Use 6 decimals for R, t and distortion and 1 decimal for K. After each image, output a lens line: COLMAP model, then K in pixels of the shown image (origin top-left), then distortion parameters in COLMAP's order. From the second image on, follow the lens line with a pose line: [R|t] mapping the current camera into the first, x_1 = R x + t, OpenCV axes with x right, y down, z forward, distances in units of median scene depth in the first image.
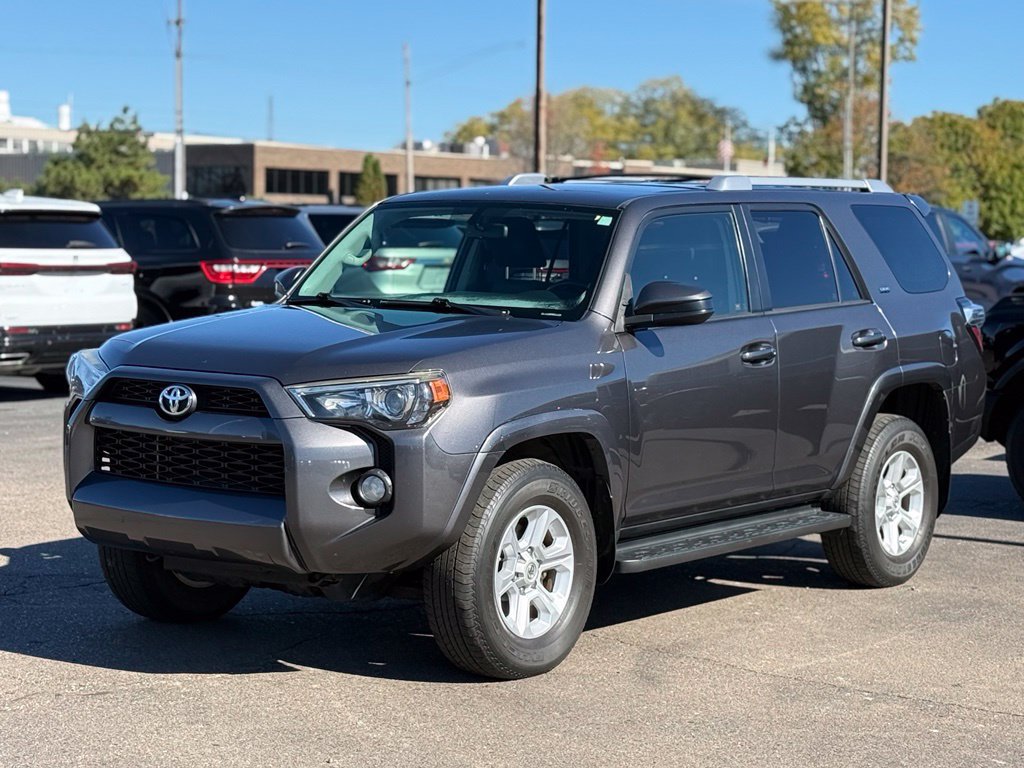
lens RADIAL K [[2489.4, 0, 488.5], [0, 2489.4, 344.3], [0, 0, 1]] dist [0.229273, 0.000000]
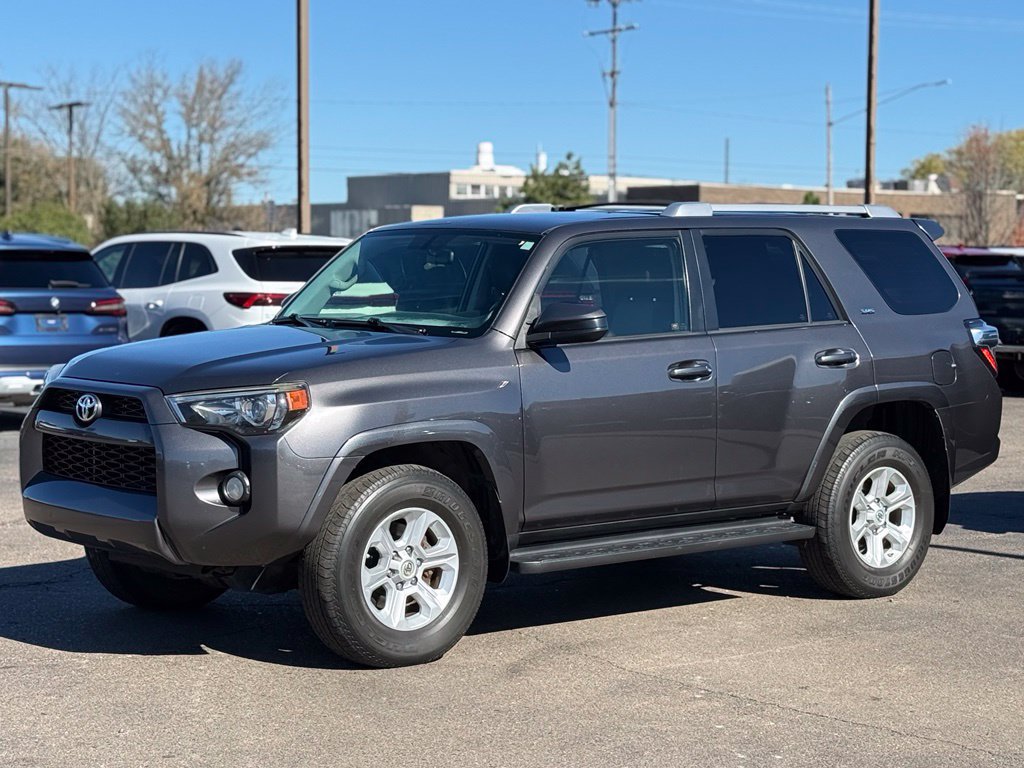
lens RADIAL K [[2327.7, 0, 482.7], [0, 2327.7, 357.5], [0, 0, 1]] dist [0.250536, 0.000000]
pose [[0.968245, 0.002610, -0.249988, 0.236078], [-0.004558, 0.999964, -0.007215, 0.005063], [0.249960, 0.008126, 0.968222, 0.020792]]
